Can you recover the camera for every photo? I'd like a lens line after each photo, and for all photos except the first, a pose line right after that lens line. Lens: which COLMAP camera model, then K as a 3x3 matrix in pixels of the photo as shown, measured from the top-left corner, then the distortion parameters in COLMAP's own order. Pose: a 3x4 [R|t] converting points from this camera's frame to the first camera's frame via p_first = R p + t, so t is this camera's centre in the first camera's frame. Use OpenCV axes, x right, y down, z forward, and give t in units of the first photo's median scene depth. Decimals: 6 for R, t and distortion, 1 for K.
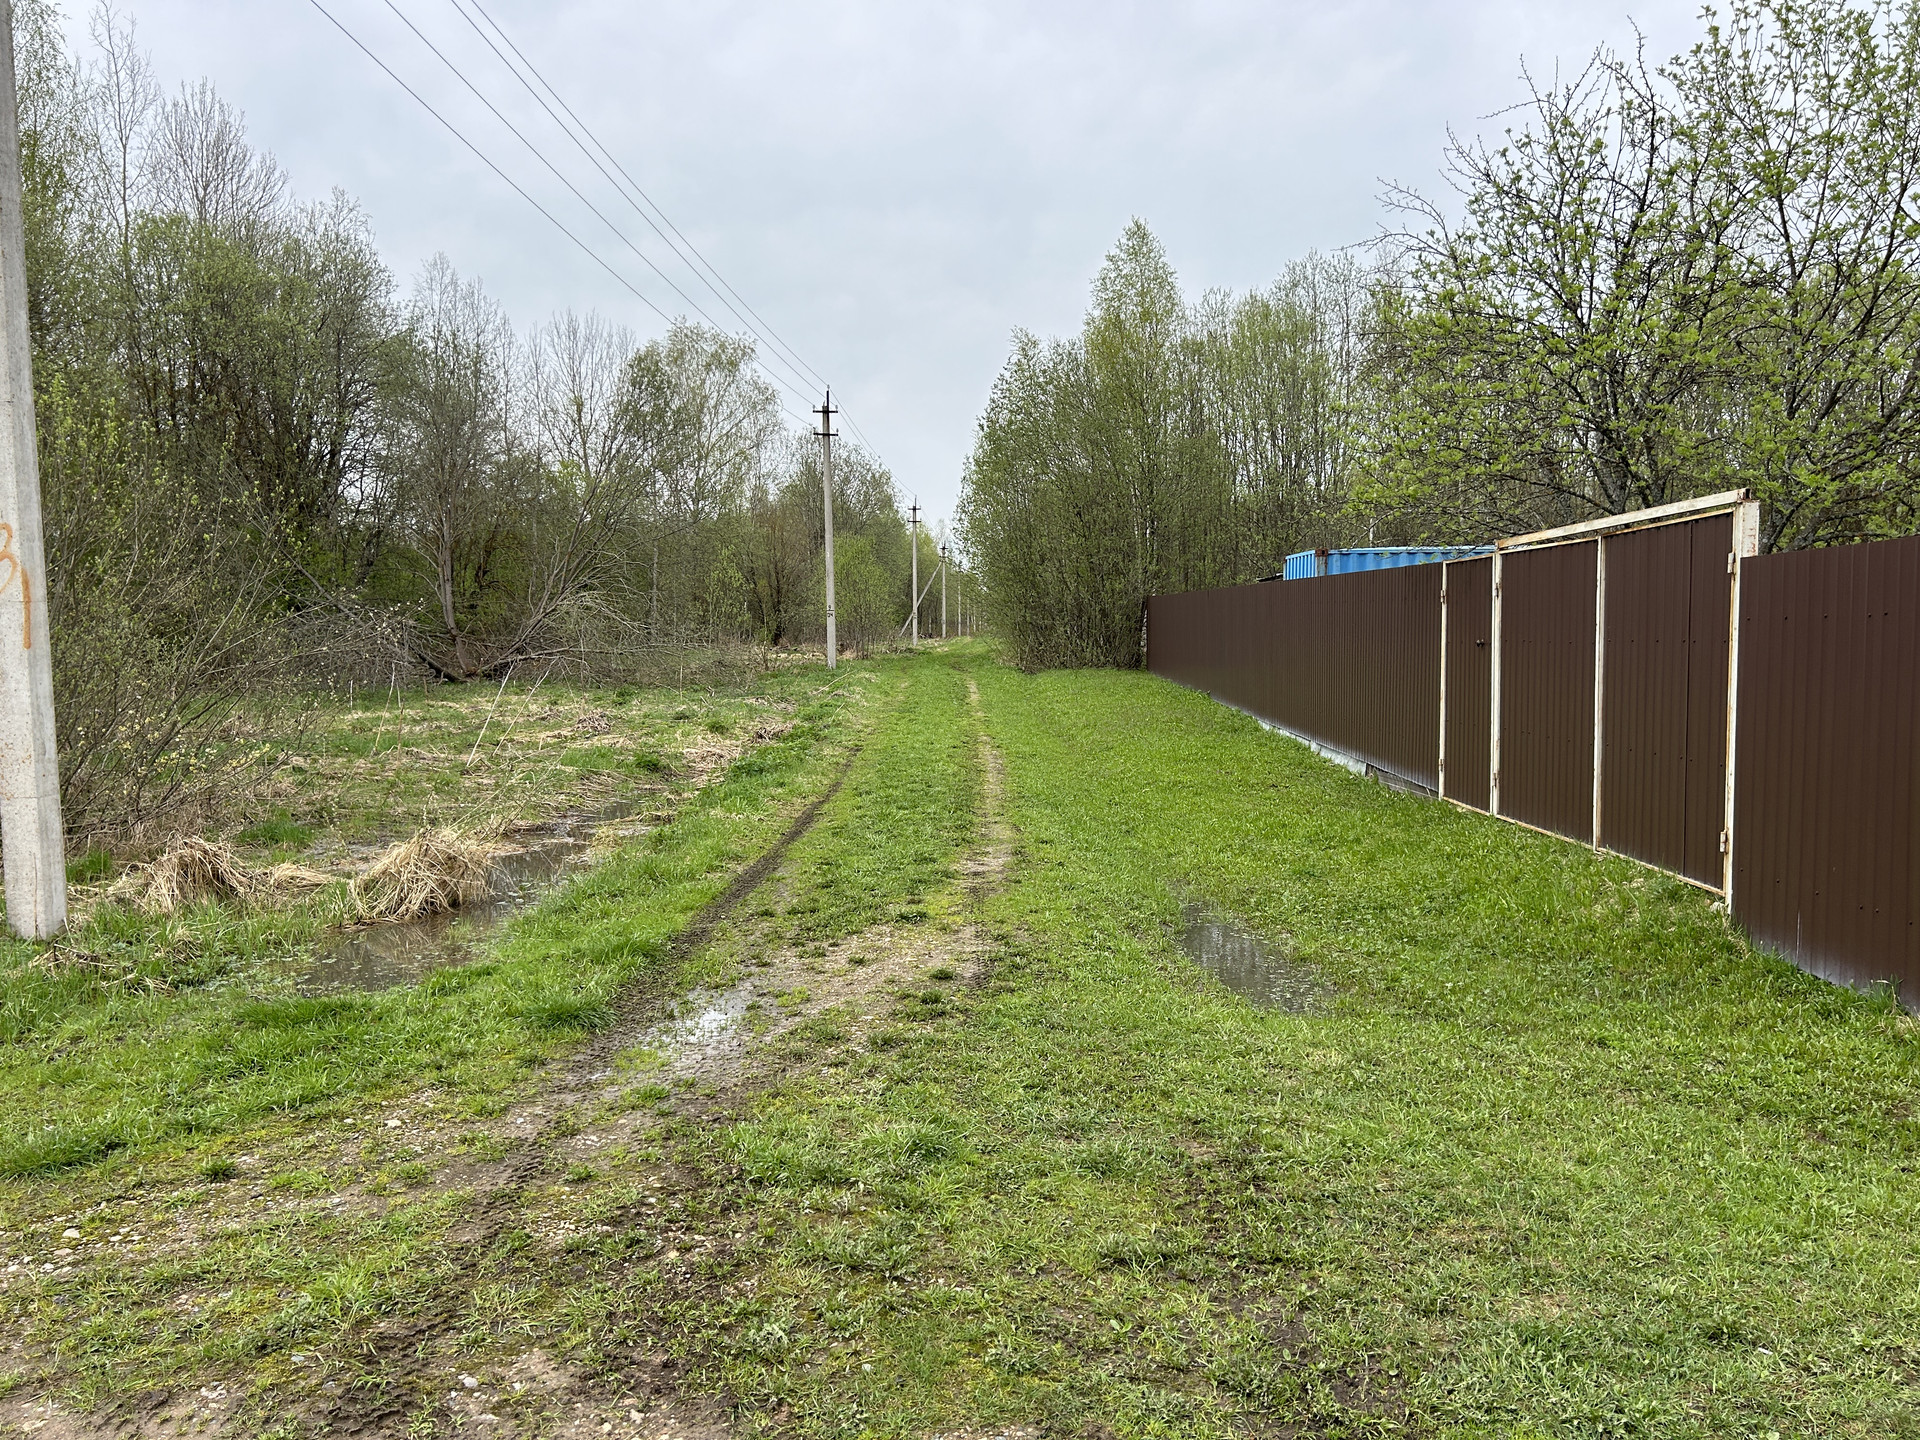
lens RADIAL K [[1431.6, 0, 988.4], [0, 1431.6, 734.1], [0, 0, 1]] dist [0.064276, -0.070167]
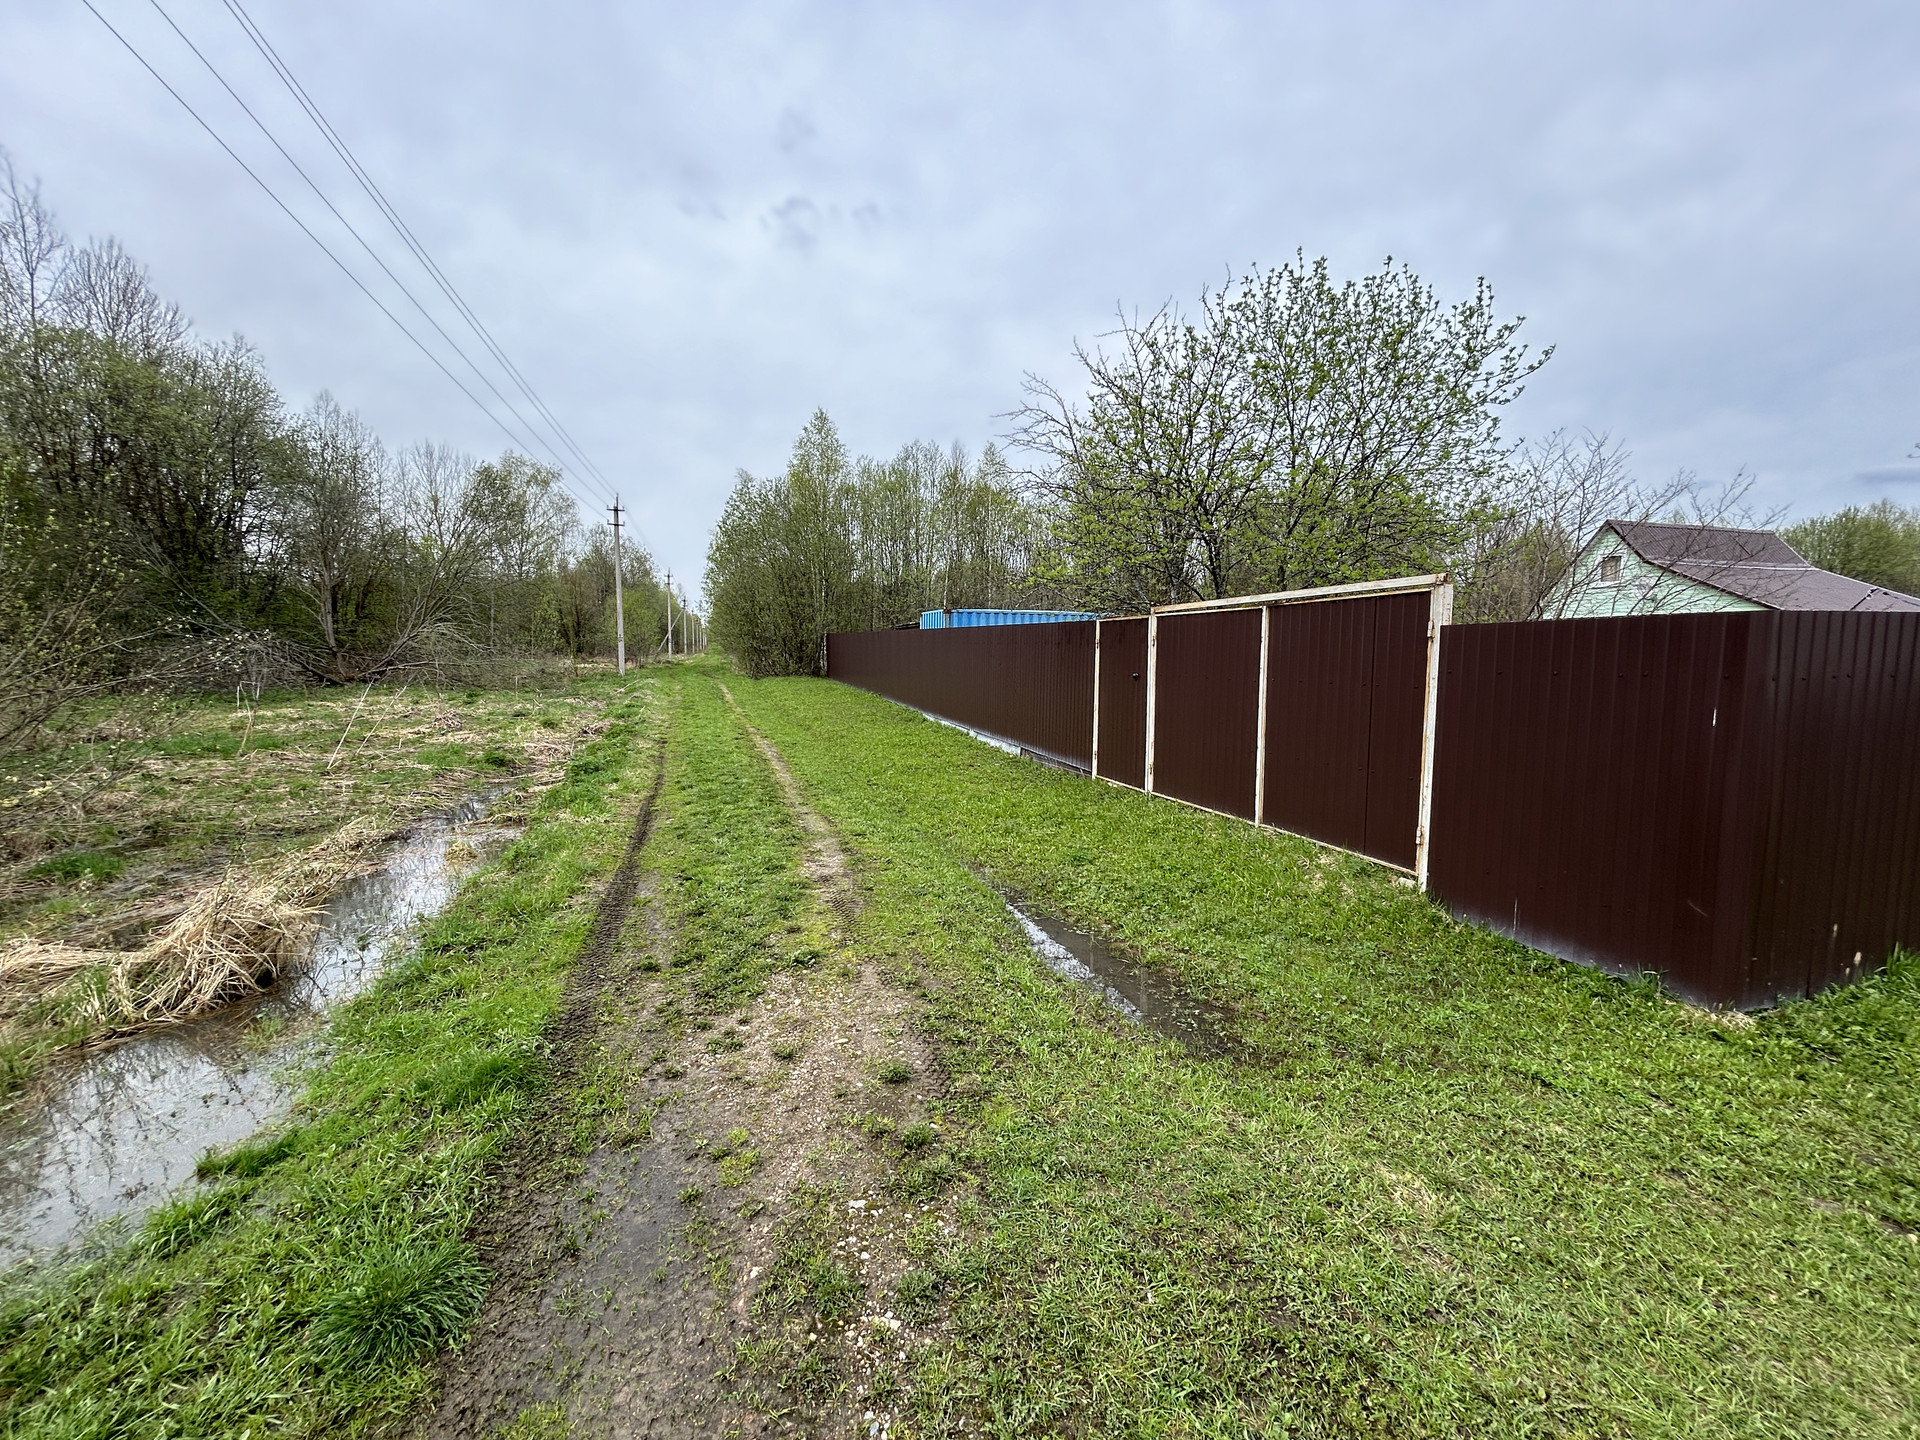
lens RADIAL K [[767.5, 0, 954.3], [0, 767.5, 716.5], [0, 0, 1]] dist [-0.002009, 0.000187]
pose [[0.951154, -0.013682, 0.308413, -0.028636], [0.009339, 0.999835, 0.015553, -0.012453], [-0.308575, -0.011914, 0.951125, 0.109555]]
